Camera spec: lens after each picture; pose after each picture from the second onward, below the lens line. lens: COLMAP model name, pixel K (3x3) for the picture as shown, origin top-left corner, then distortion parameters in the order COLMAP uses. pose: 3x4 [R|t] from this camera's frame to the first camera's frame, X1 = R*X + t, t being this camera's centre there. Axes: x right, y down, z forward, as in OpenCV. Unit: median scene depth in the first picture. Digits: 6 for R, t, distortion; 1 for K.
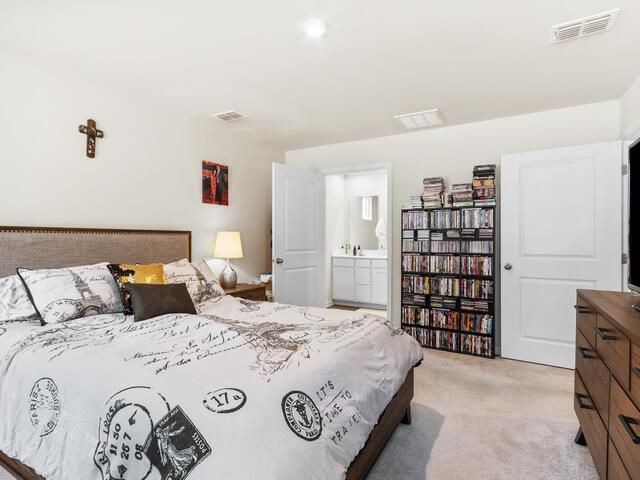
lens RADIAL K [[334.6, 0, 320.0], [0, 334.6, 240.0], [0, 0, 1]] dist [-0.000440, 0.000350]
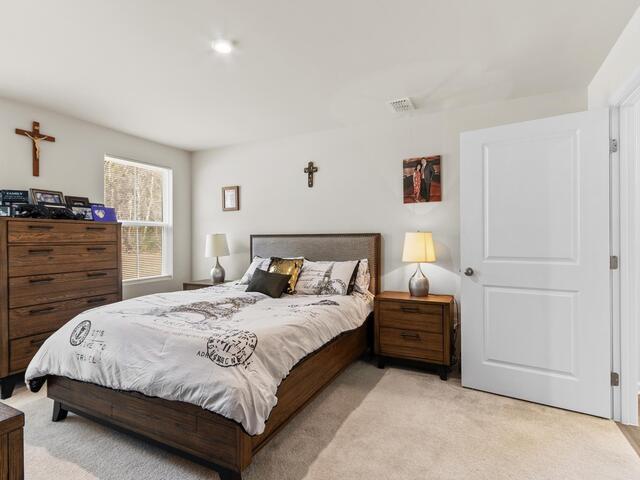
lens RADIAL K [[334.6, 0, 320.0], [0, 334.6, 240.0], [0, 0, 1]] dist [-0.000440, 0.000350]
pose [[0.058638, -0.003777, -0.998272, 0.730080], [0.001551, 0.999992, -0.003692, -0.001602], [0.998278, -0.001332, 0.058644, 0.842307]]
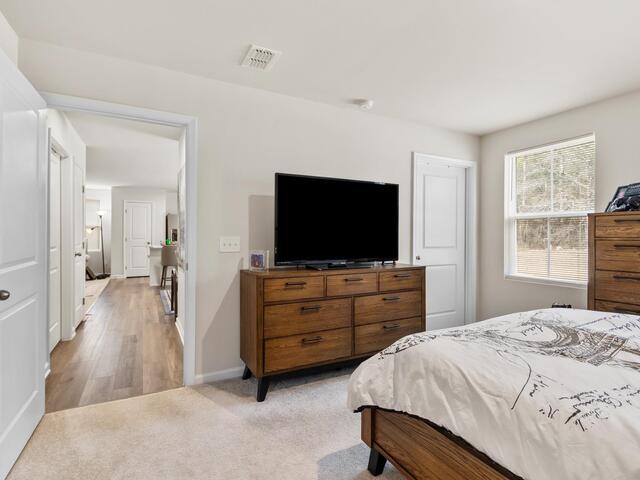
lens RADIAL K [[334.6, 0, 320.0], [0, 334.6, 240.0], [0, 0, 1]] dist [-0.000440, 0.000350]
pose [[-0.843289, -0.016400, 0.537210, -0.035573], [-0.006496, 0.999772, 0.020324, -0.004461], [-0.537421, 0.013649, -0.843204, 1.274276]]
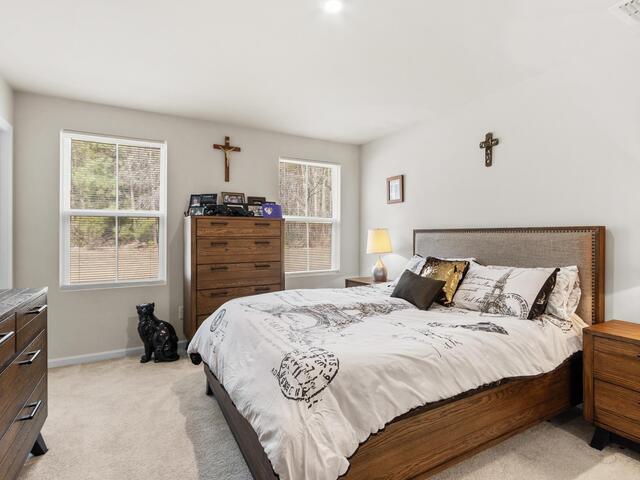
lens RADIAL K [[331.1, 0, 318.6], [0, 331.1, 235.7], [0, 0, 1]] dist [0.001919, 0.000439]
pose [[-0.523986, -0.006060, -0.851705, 0.514861], [-0.008159, 0.999965, -0.002096, -0.001961], [0.851688, 0.005851, -0.524017, 0.971693]]
